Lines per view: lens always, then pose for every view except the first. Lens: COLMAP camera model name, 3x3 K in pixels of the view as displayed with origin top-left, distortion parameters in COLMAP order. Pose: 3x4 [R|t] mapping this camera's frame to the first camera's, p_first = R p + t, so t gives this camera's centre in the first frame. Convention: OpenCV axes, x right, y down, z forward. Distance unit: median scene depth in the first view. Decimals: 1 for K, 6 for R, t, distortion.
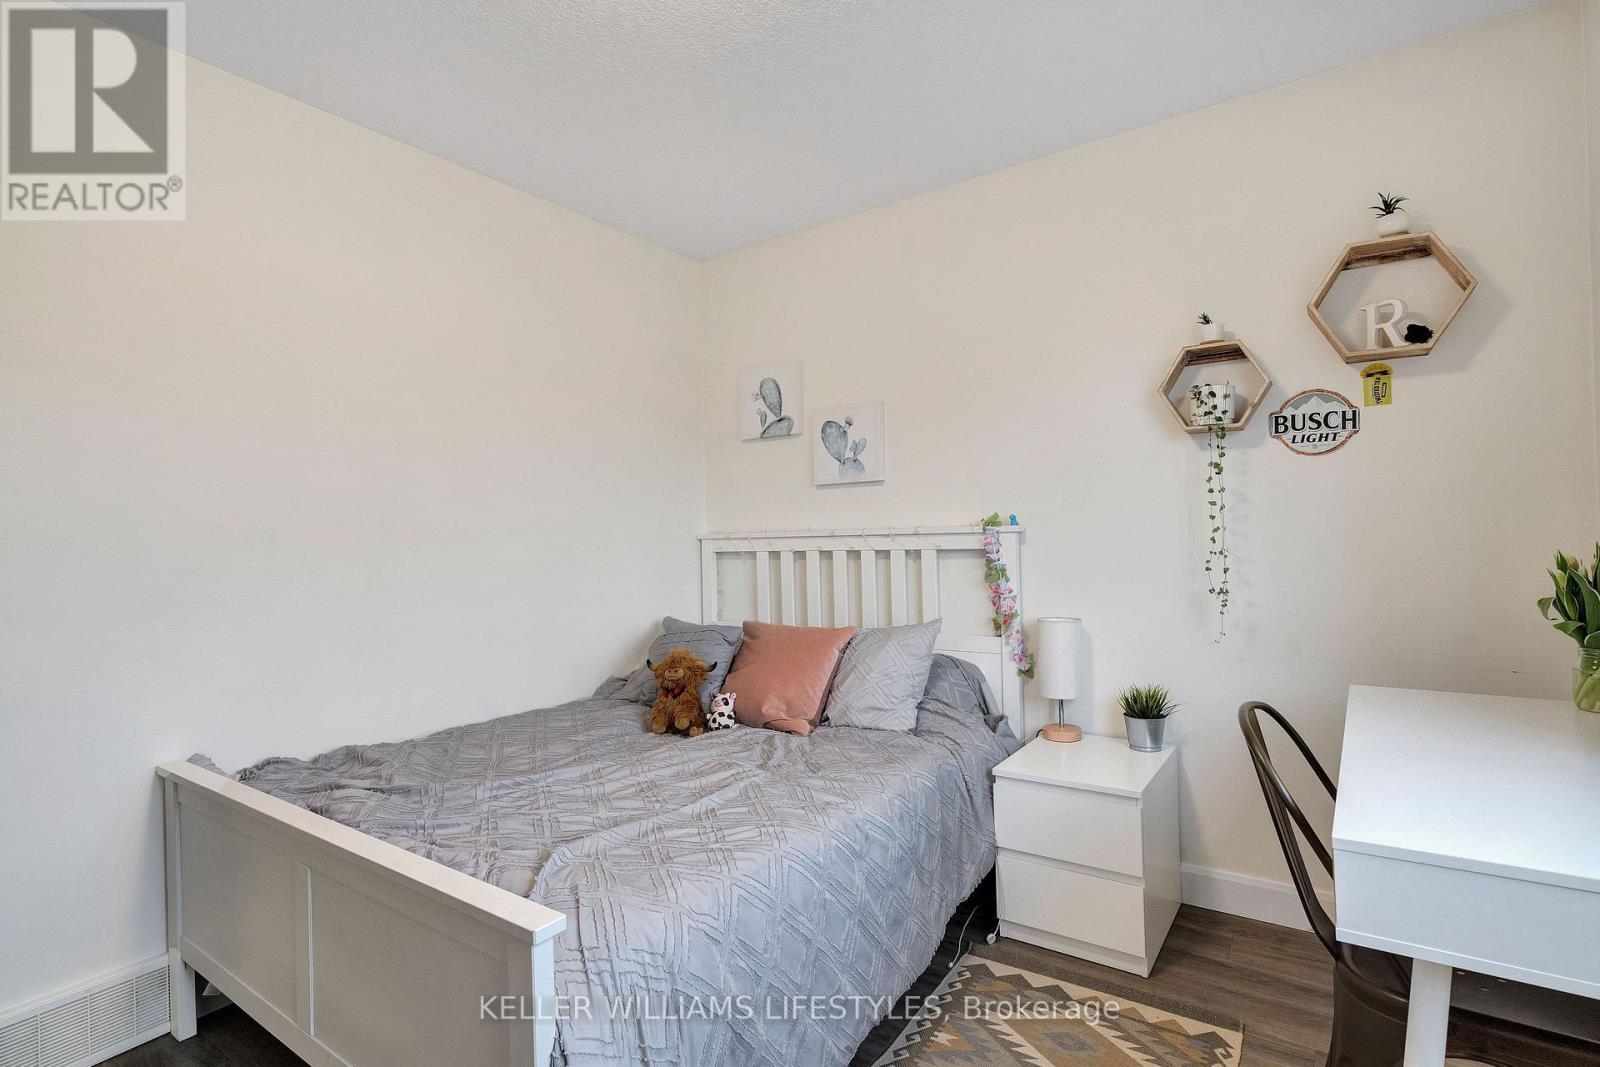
lens RADIAL K [[762.1, 0, 796.7], [0, 762.1, 537.8], [0, 0, 1]] dist [0.000478, 0.000167]
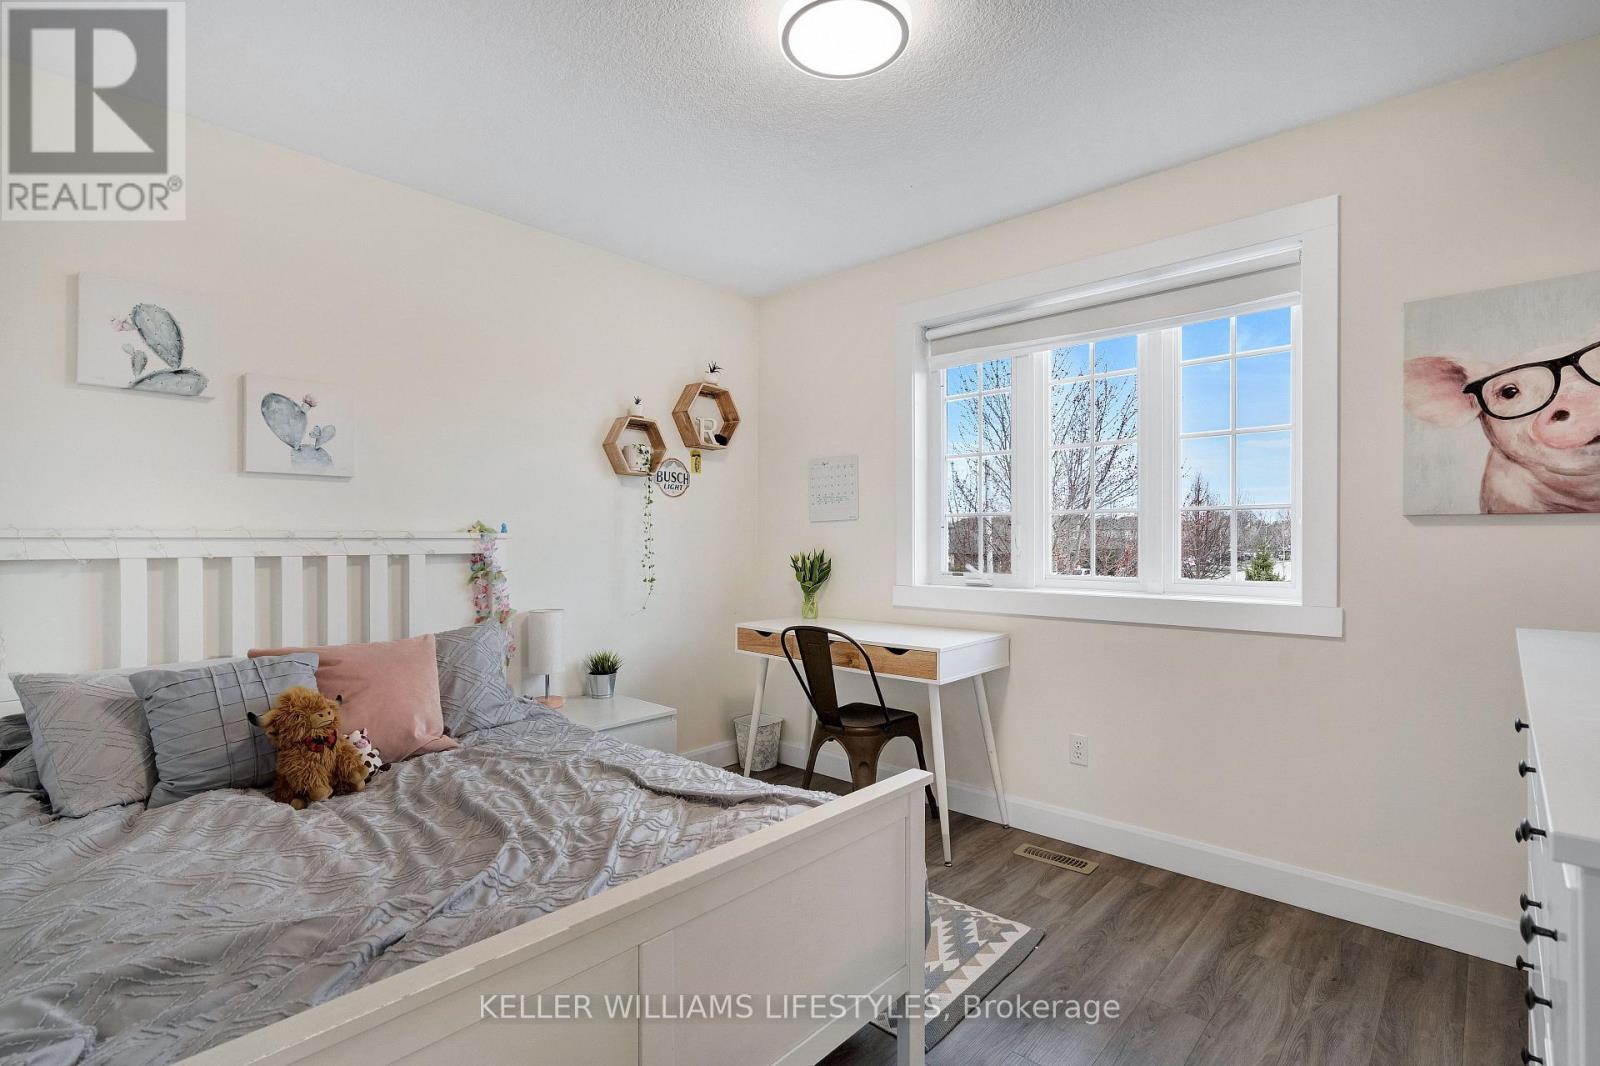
lens RADIAL K [[762.1, 0, 799.1], [0, 762.1, 535.4], [0, 0, 1]] dist [0.000478, 0.000167]
pose [[0.128954, 0.023363, 0.991375, -0.687864], [-0.006380, 0.999721, -0.022729, 0.009348], [-0.991630, -0.003394, 0.129067, 0.363557]]
